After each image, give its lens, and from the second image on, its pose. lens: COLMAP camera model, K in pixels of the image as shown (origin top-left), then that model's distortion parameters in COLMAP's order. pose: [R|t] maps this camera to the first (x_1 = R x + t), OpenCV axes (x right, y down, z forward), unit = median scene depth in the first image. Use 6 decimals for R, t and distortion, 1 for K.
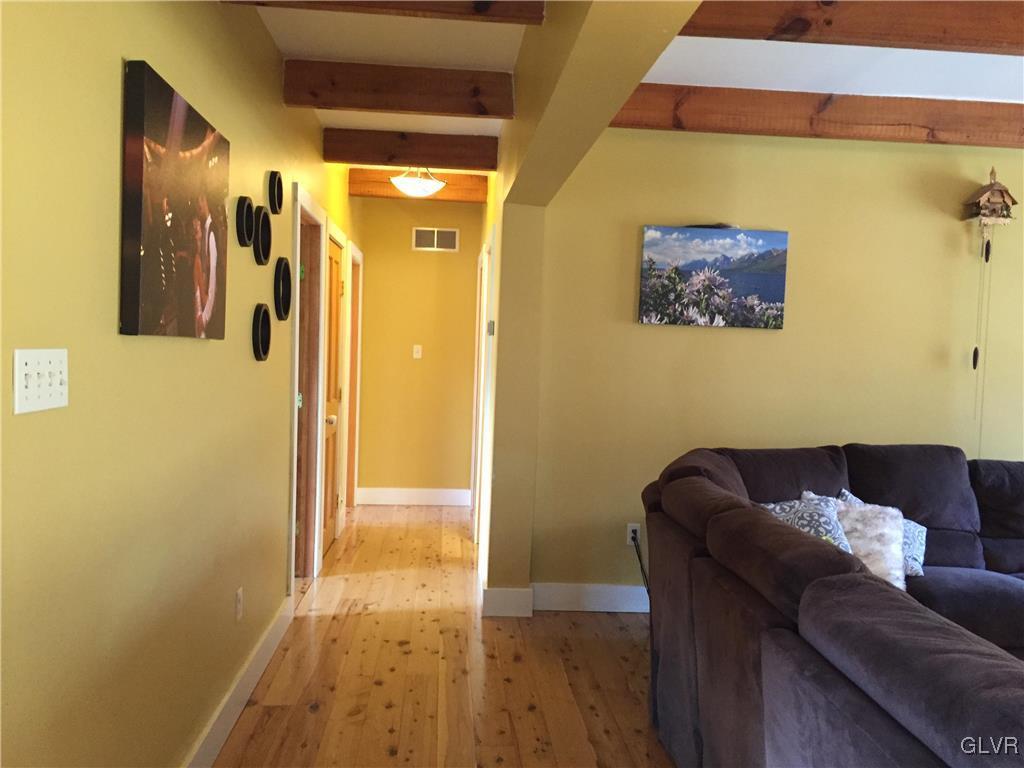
lens RADIAL K [[881.7, 0, 515.4], [0, 881.7, 383.9], [0, 0, 1]] dist [0.076164, -0.098193]
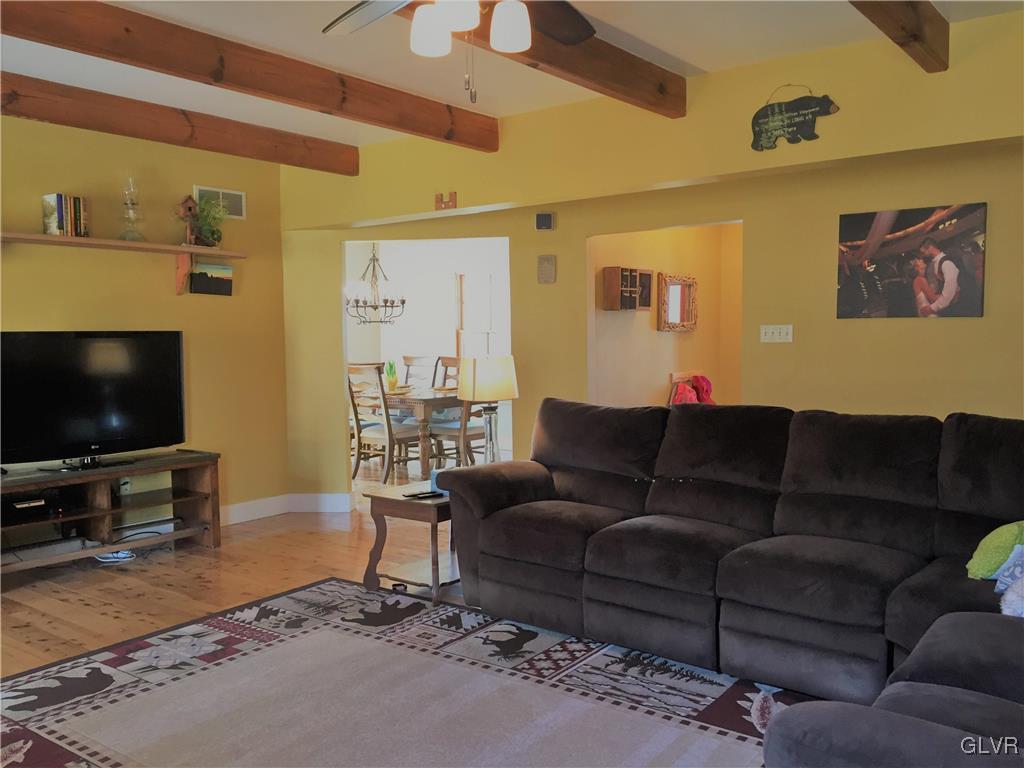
lens RADIAL K [[881.7, 0, 518.6], [0, 881.7, 389.8], [0, 0, 1]] dist [0.076164, -0.098193]
pose [[-0.667942, 0.022402, -0.743876, 0.941184], [-0.043270, 0.996687, 0.068868, 0.006284], [0.742954, 0.078187, -0.664760, 0.895312]]
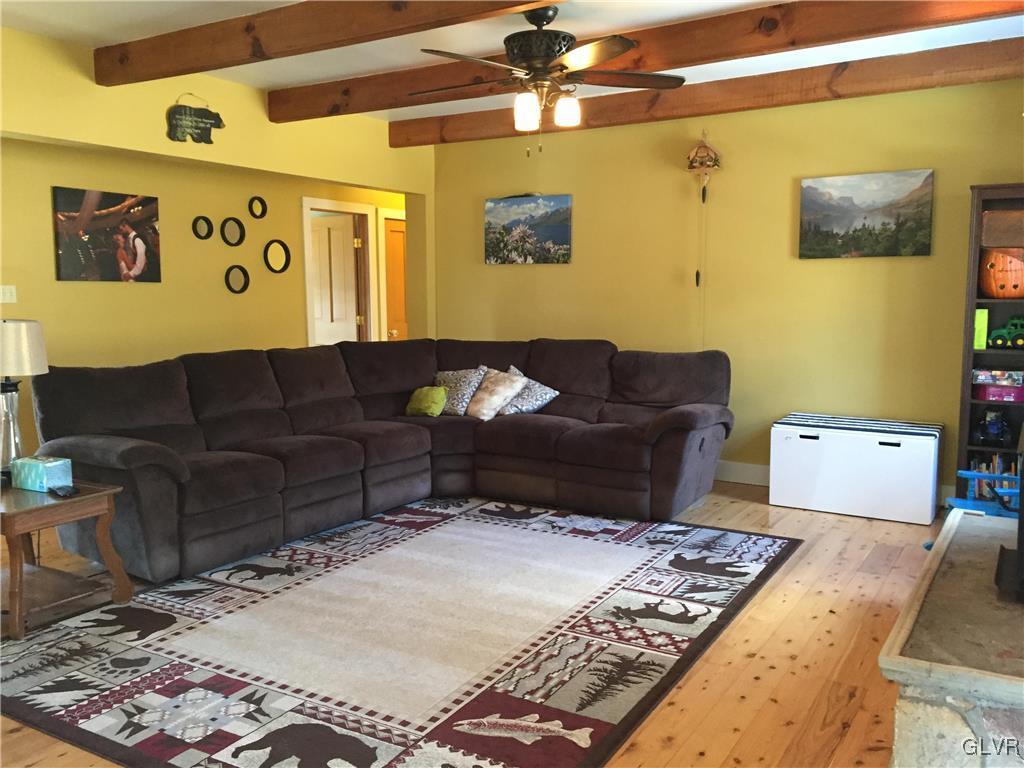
lens RADIAL K [[881.7, 0, 510.4], [0, 881.7, 379.1], [0, 0, 1]] dist [0.076164, -0.098193]
pose [[0.808400, 0.026312, -0.588045, 1.080076], [0.003706, 0.998753, 0.049783, 0.054441], [0.588621, -0.042423, 0.807295, -0.218926]]
